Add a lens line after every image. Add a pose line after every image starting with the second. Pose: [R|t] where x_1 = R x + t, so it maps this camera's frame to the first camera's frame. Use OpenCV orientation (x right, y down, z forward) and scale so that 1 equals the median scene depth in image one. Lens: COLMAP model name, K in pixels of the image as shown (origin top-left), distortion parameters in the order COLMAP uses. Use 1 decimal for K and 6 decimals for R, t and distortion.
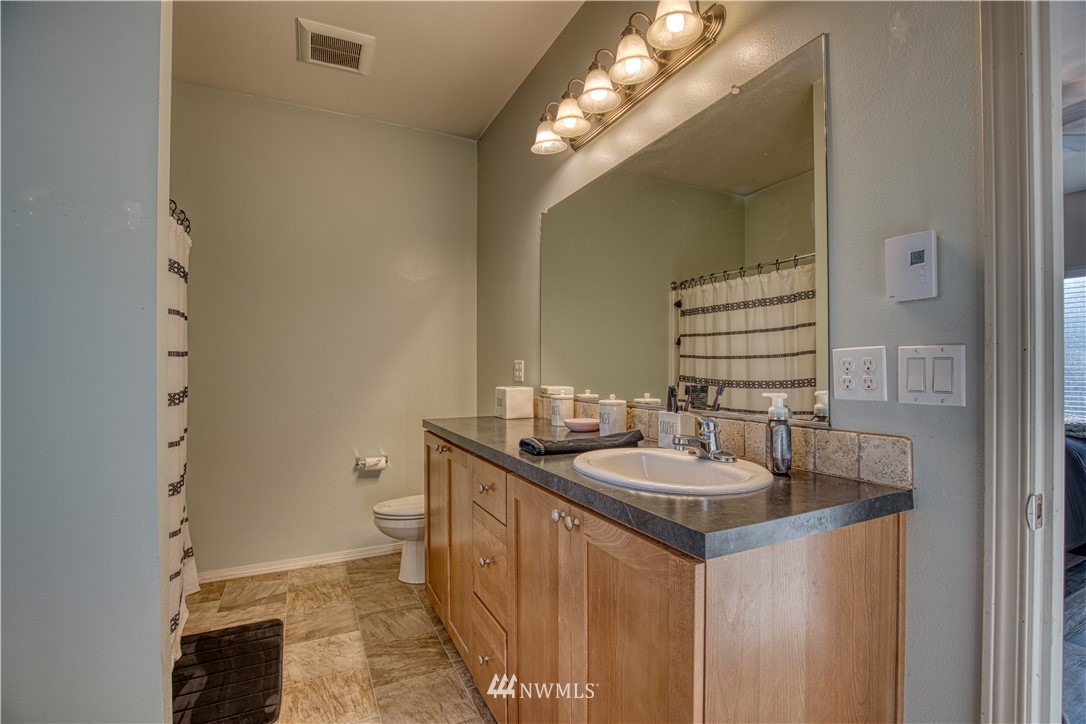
lens RADIAL K [[492.1, 0, 541.1], [0, 492.1, 363.6], [0, 0, 1]] dist [-0.032486, 0.006007]
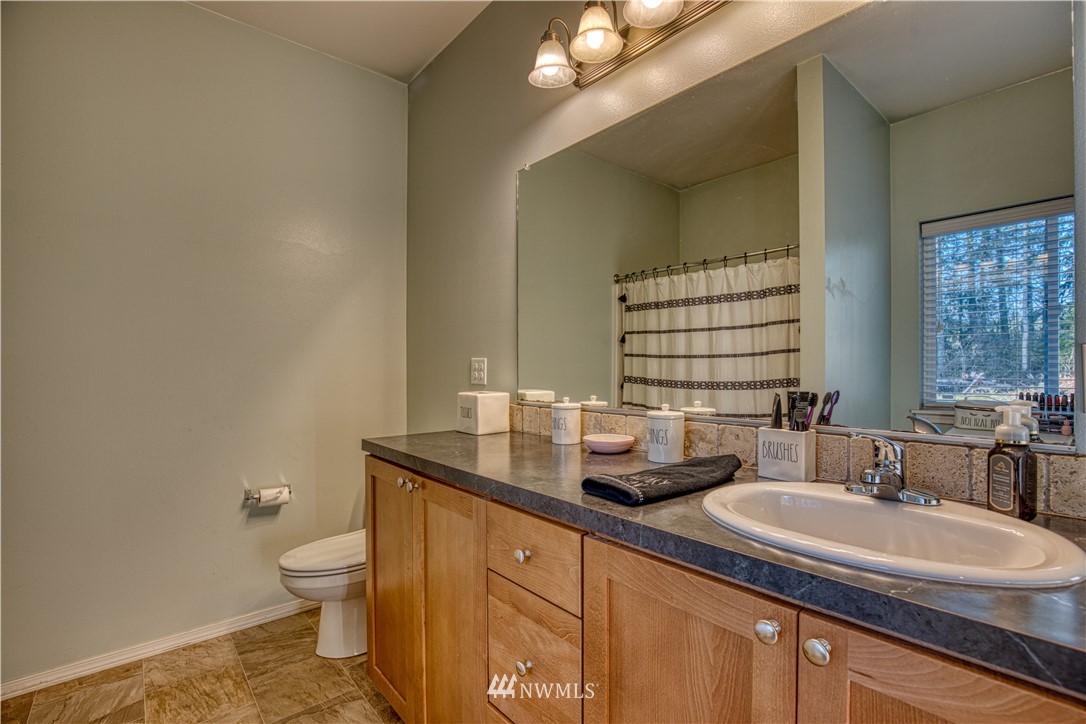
lens RADIAL K [[492.1, 0, 544.8], [0, 492.1, 367.2], [0, 0, 1]] dist [-0.032486, 0.006007]
pose [[0.967998, 0.001355, 0.250954, -0.156180], [-0.003719, 0.999953, 0.008946, 0.000447], [-0.250930, -0.009593, 0.967958, 0.228969]]
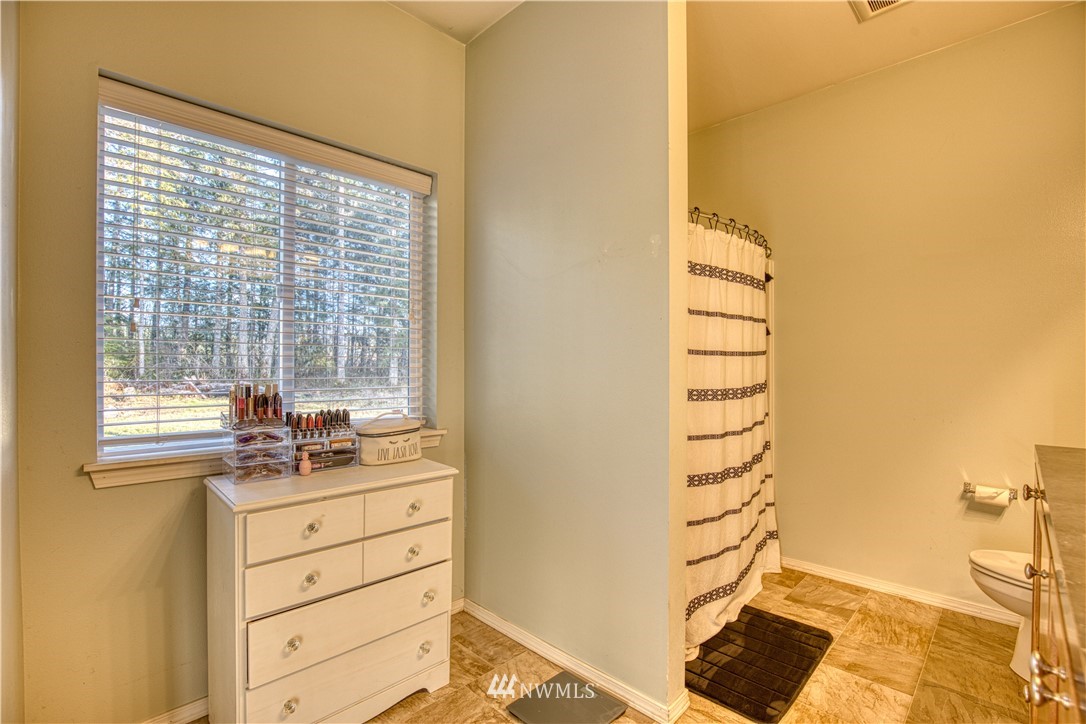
lens RADIAL K [[492.1, 0, 555.8], [0, 492.1, 366.6], [0, 0, 1]] dist [-0.032486, 0.006007]
pose [[0.344807, 0.004475, -0.938663, 0.139634], [0.007323, 0.999945, 0.007458, -0.001754], [0.938645, -0.009445, 0.344756, 0.163268]]
